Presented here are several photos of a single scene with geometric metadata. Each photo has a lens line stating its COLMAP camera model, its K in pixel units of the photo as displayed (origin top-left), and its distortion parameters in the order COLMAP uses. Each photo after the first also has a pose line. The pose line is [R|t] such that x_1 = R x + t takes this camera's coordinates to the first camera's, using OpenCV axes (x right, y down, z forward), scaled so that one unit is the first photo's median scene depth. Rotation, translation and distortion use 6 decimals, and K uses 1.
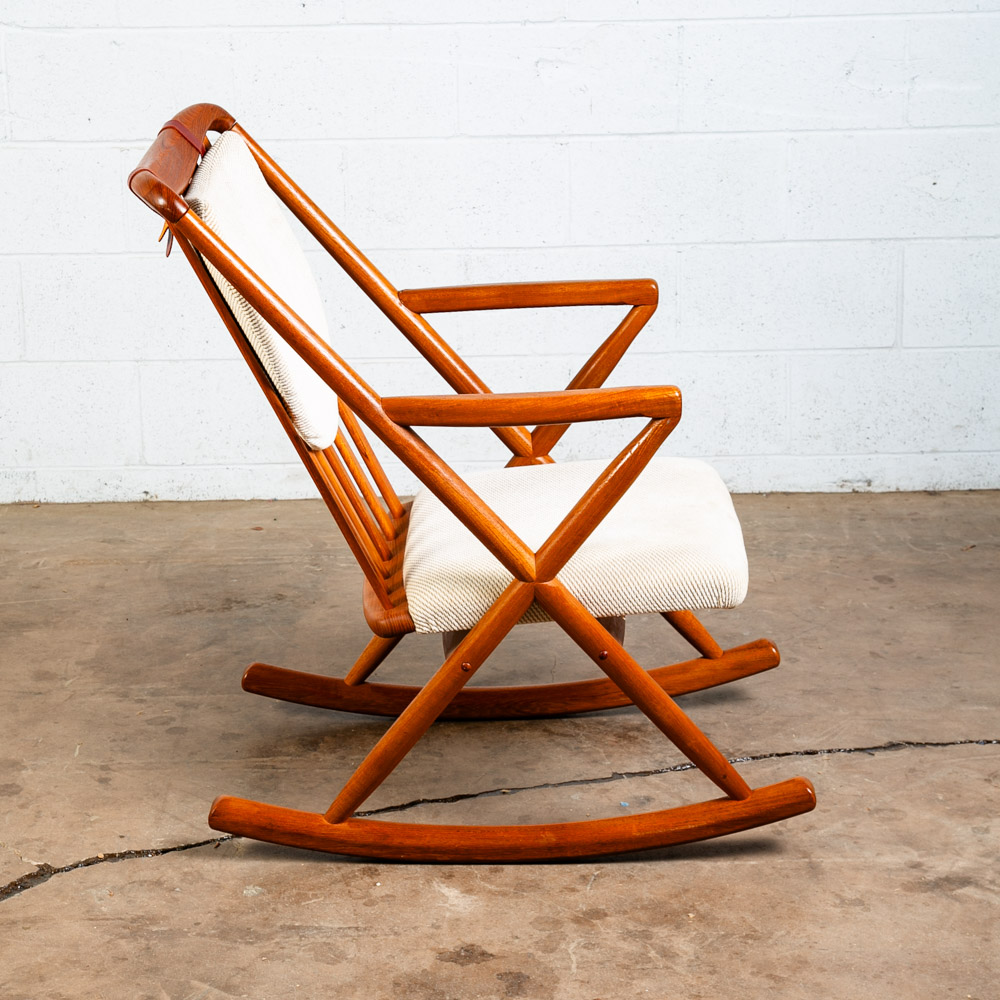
lens RADIAL K [[2812.0, 0, 493.4], [0, 2812.0, 477.8], [0, 0, 1]] dist [0.221313, 0.000000]
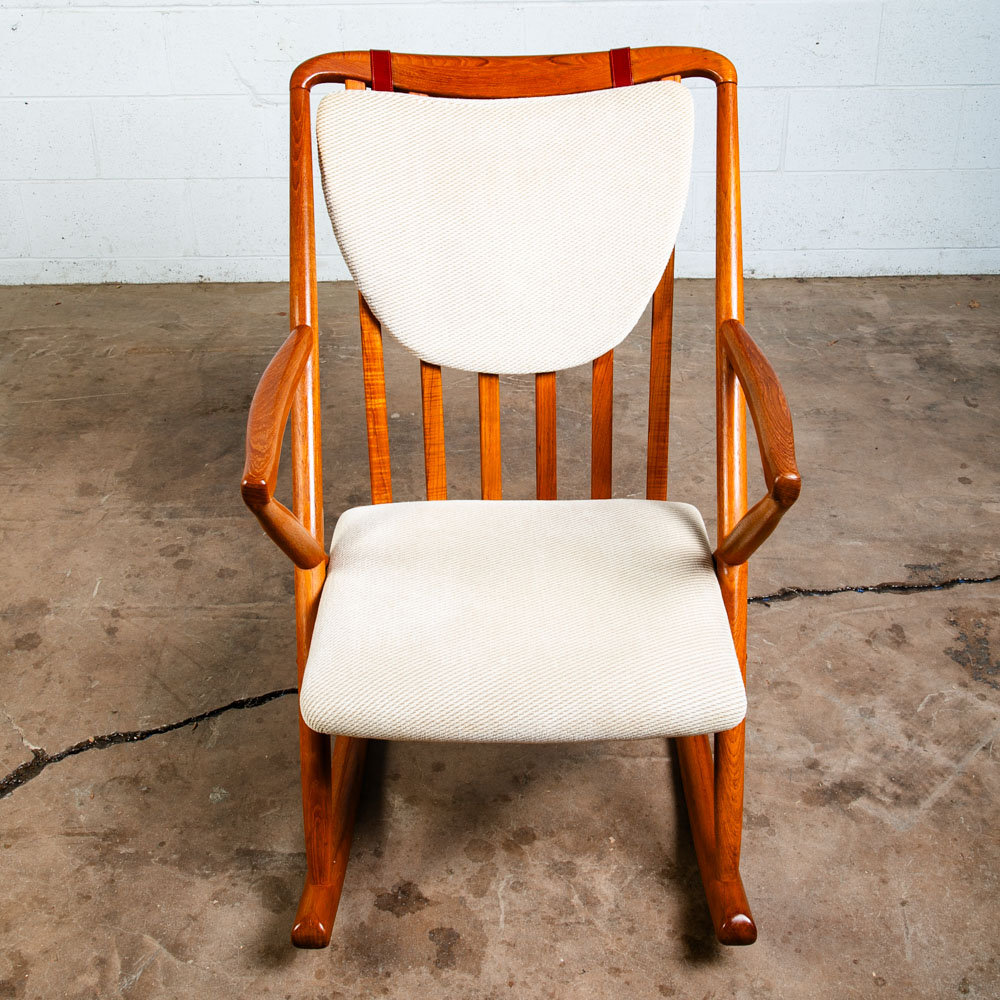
lens RADIAL K [[1446.0, 0, 499.5], [0, 1446.0, 399.1], [0, 0, 1]] dist [0.010446, 0.000000]
pose [[0.999981, 0.004241, -0.004465, 0.021475], [-0.003102, 0.973252, 0.229719, -0.106885], [0.005319, -0.229701, 0.973247, 0.378247]]
